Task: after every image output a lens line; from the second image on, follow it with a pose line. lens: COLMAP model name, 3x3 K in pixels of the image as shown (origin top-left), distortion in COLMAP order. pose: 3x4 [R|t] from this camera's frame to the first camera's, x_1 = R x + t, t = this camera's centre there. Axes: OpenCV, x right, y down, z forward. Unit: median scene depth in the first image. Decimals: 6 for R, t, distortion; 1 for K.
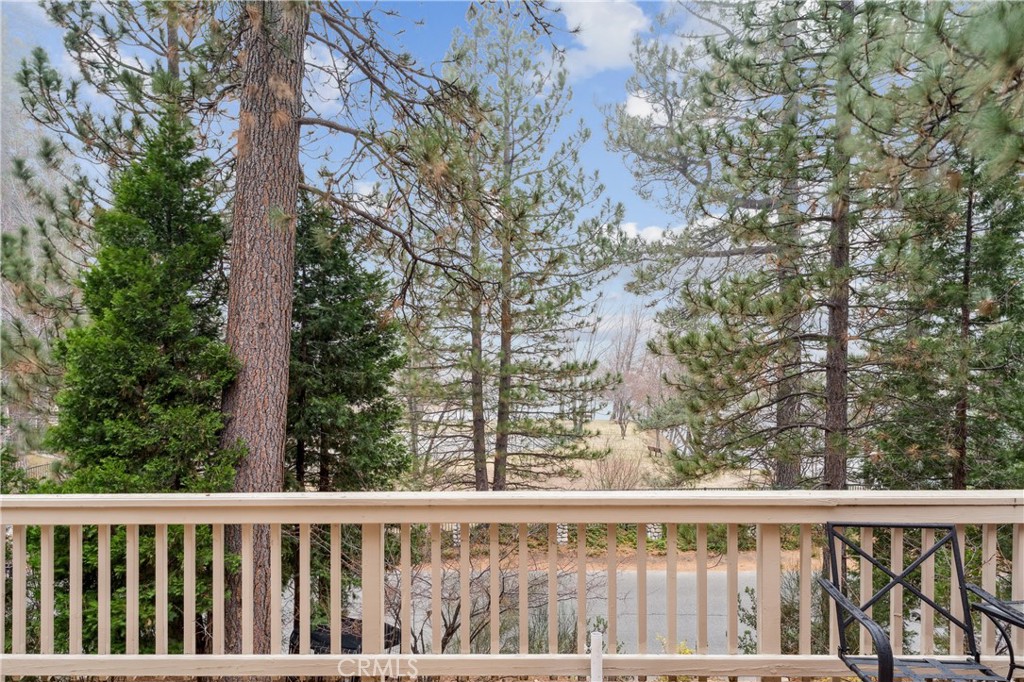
lens RADIAL K [[668.1, 0, 497.3], [0, 668.1, 390.4], [0, 0, 1]] dist [0.029414, 0.002346]
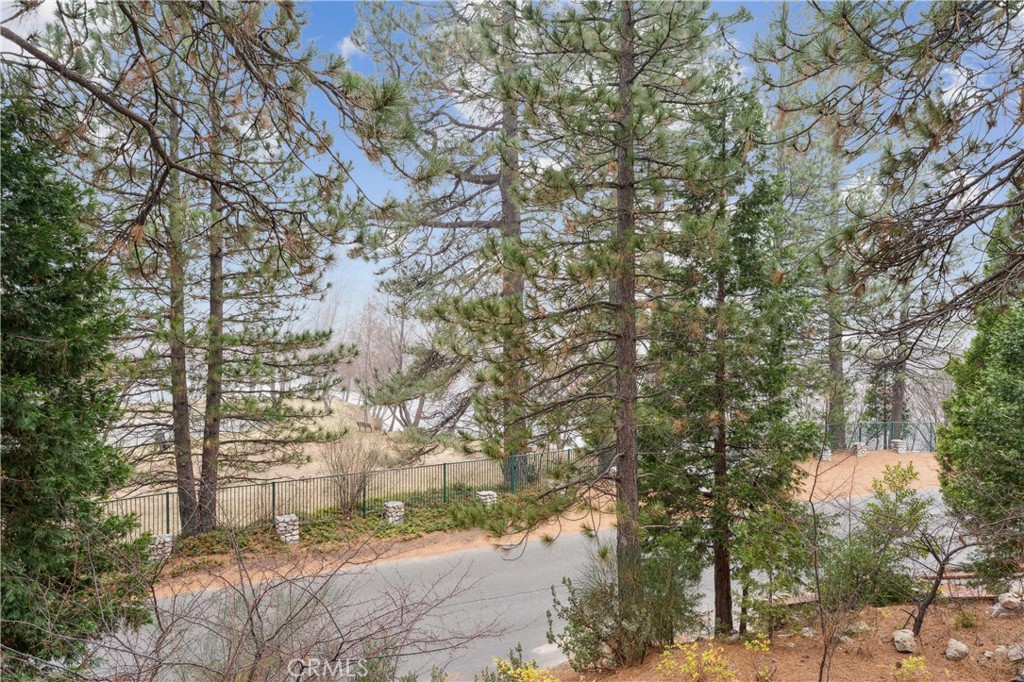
lens RADIAL K [[668.1, 0, 501.5], [0, 668.1, 344.6], [0, 0, 1]] dist [0.029414, 0.002346]
pose [[0.895861, -0.003031, 0.444324, -0.041205], [0.015908, 0.999554, -0.025255, 0.000066], [-0.444050, 0.029693, 0.895510, 0.092410]]
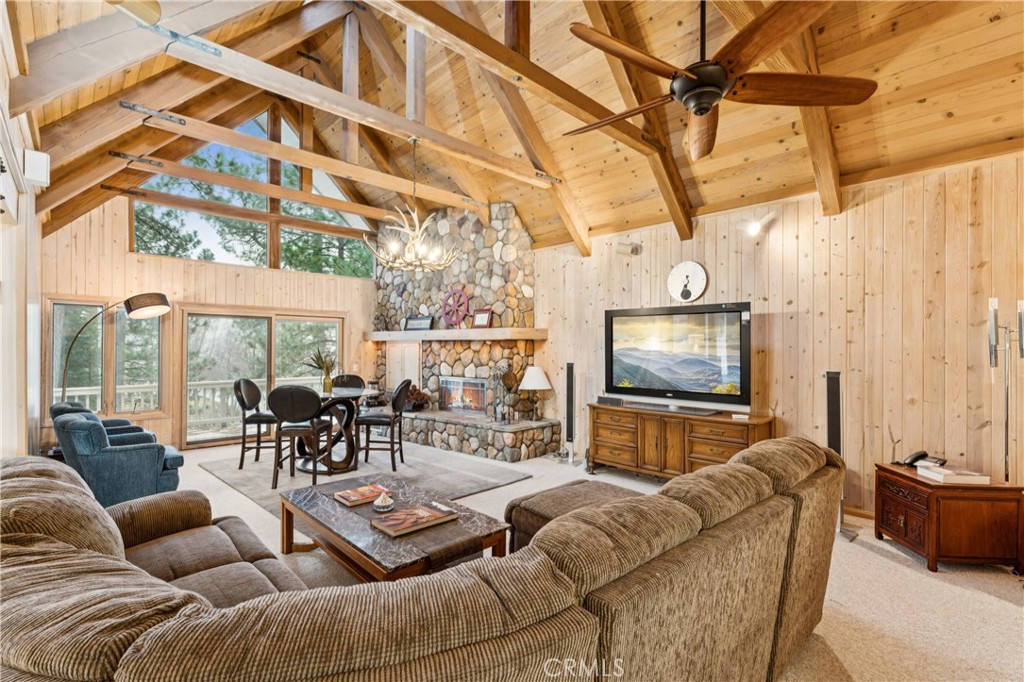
lens RADIAL K [[474.1, 0, 515.7], [0, 474.1, 347.9], [0, 0, 1]] dist [0.000175, -0.001025]
pose [[0.696239, 0.008490, 0.717760, -0.128153], [0.029594, 0.998740, -0.040519, 0.015818], [-0.717200, 0.049452, 0.695111, -0.315207]]
